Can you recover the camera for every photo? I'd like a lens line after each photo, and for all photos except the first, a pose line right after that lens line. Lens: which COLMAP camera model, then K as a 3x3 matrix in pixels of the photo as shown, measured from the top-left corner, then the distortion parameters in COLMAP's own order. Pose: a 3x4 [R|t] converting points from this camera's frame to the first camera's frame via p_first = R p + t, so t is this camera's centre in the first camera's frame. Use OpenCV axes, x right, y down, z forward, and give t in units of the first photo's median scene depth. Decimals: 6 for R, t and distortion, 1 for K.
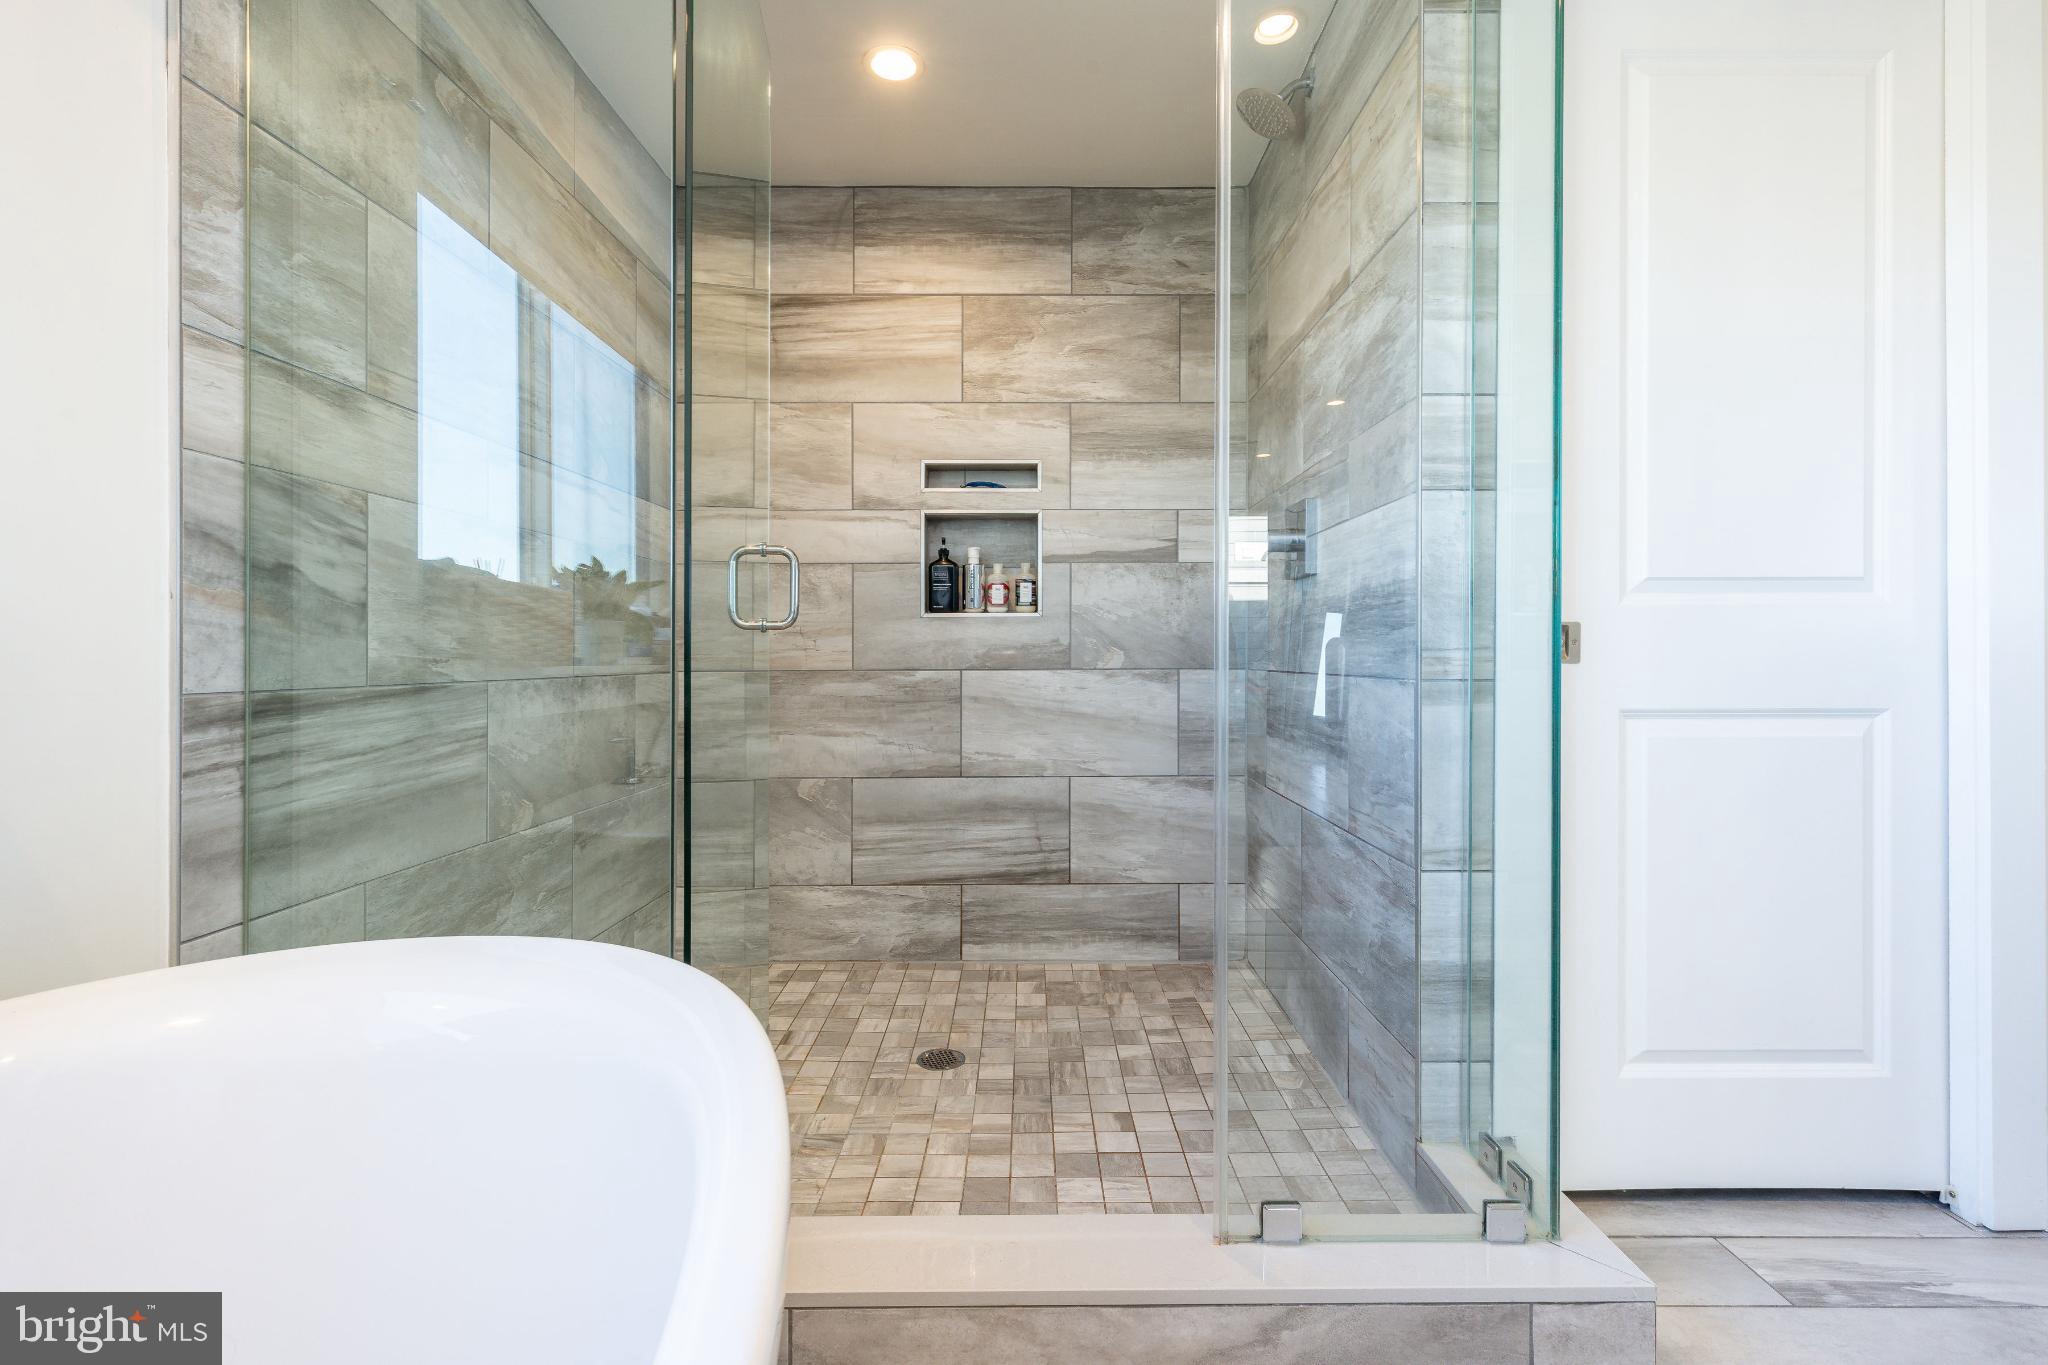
lens RADIAL K [[944.9, 0, 1032.0], [0, 944.9, 661.2], [0, 0, 1]] dist [0.007427, 0.000350]
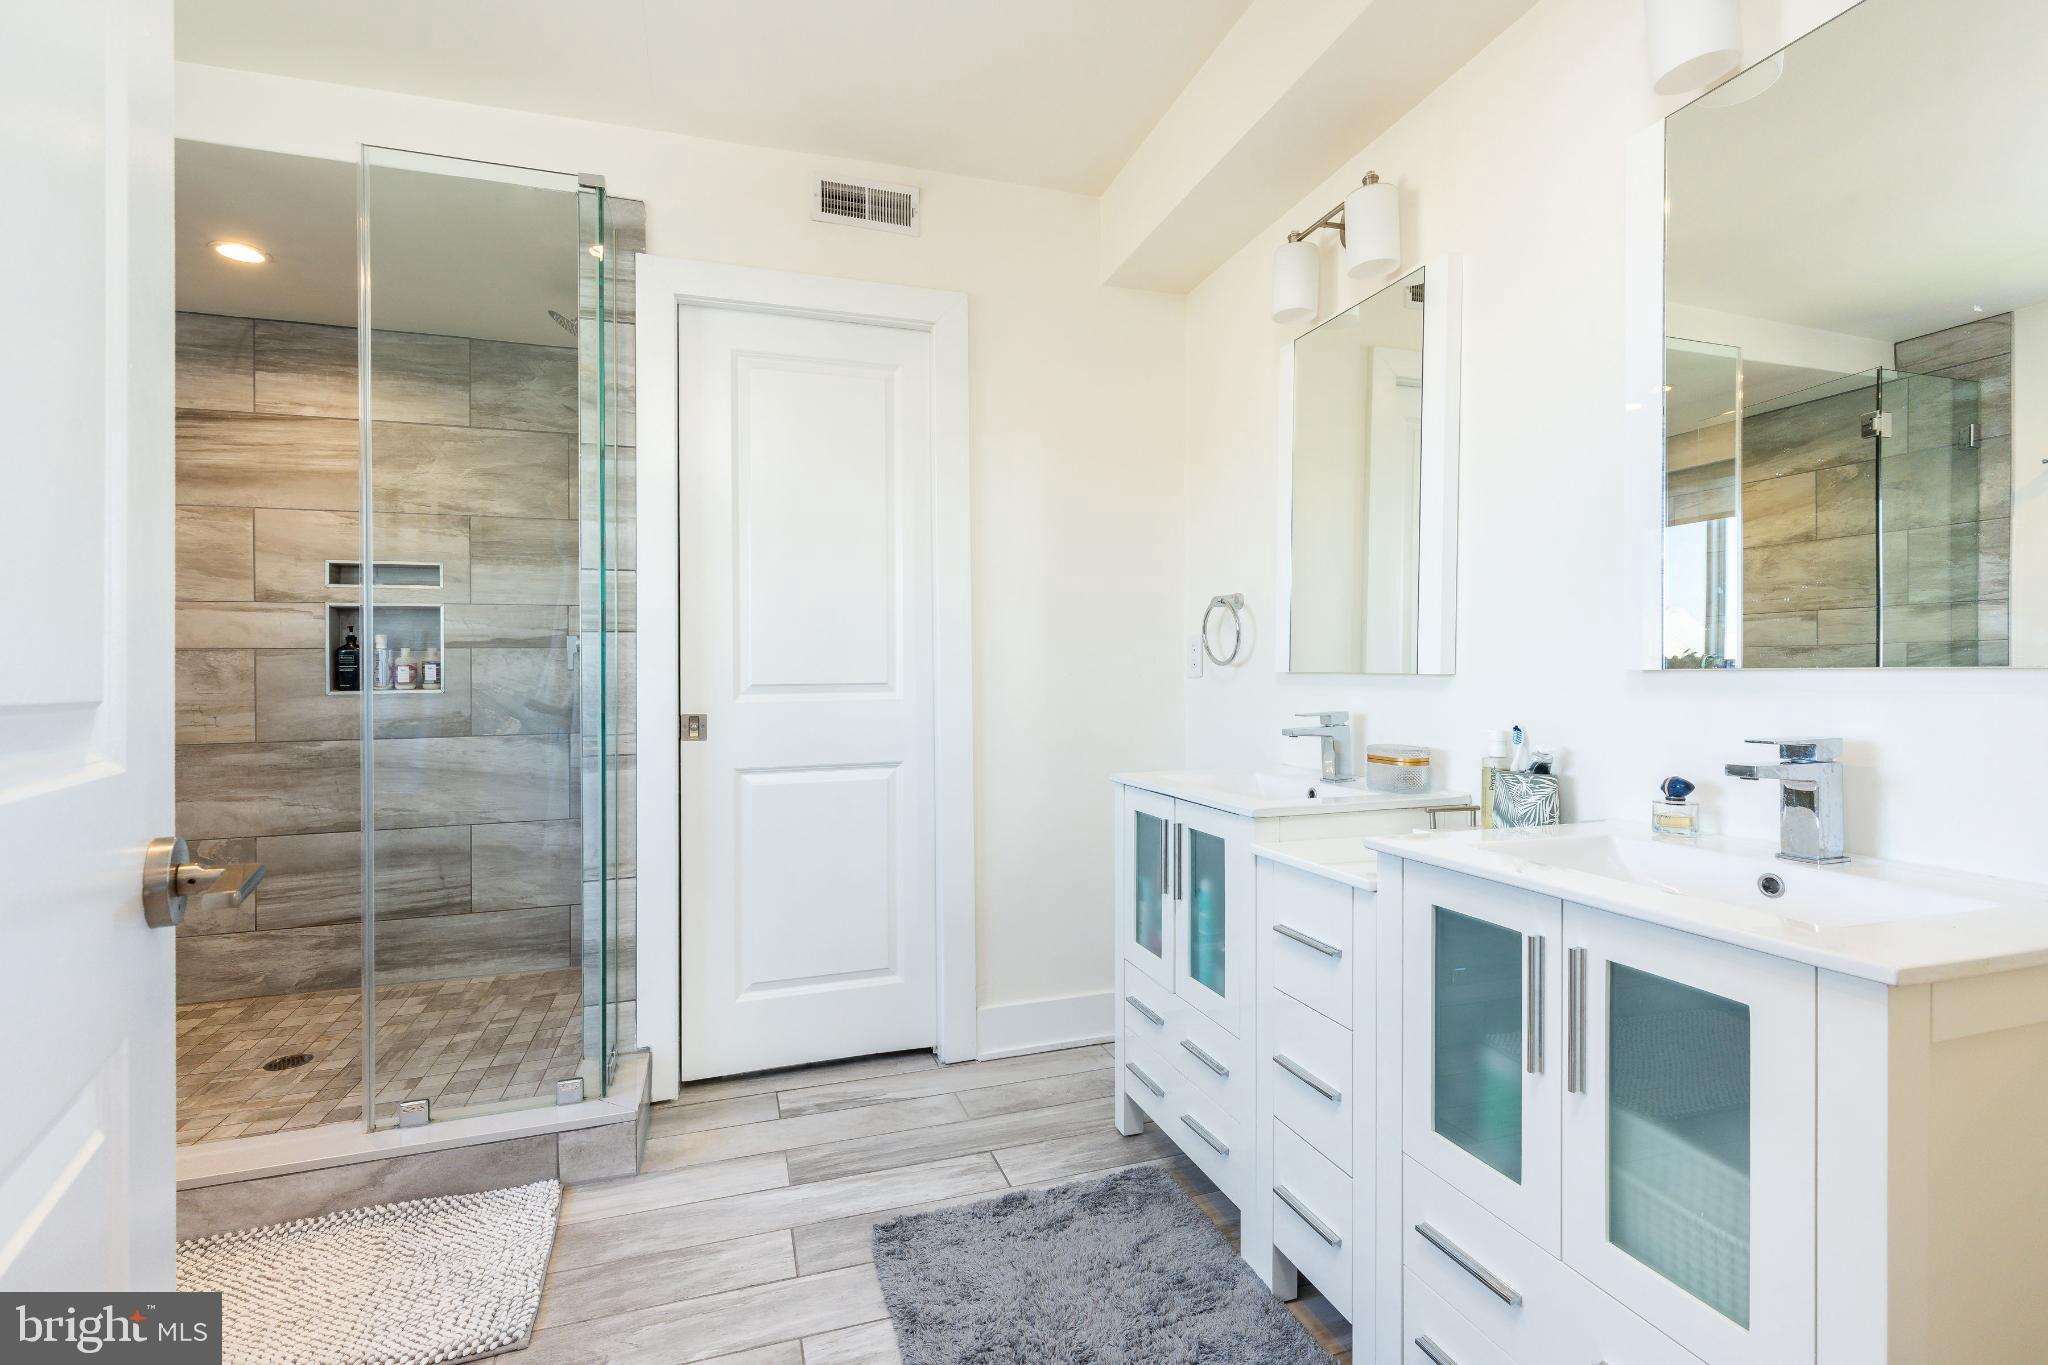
lens RADIAL K [[936.5, 0, 1024.0], [0, 936.5, 682.5], [0, 0, 1]] dist [0.000219, 0.000002]
pose [[0.951516, -0.012687, 0.307337, 0.397983], [0.014006, 0.999900, -0.002085, -0.054678], [-0.307280, 0.006289, 0.951598, -0.415105]]
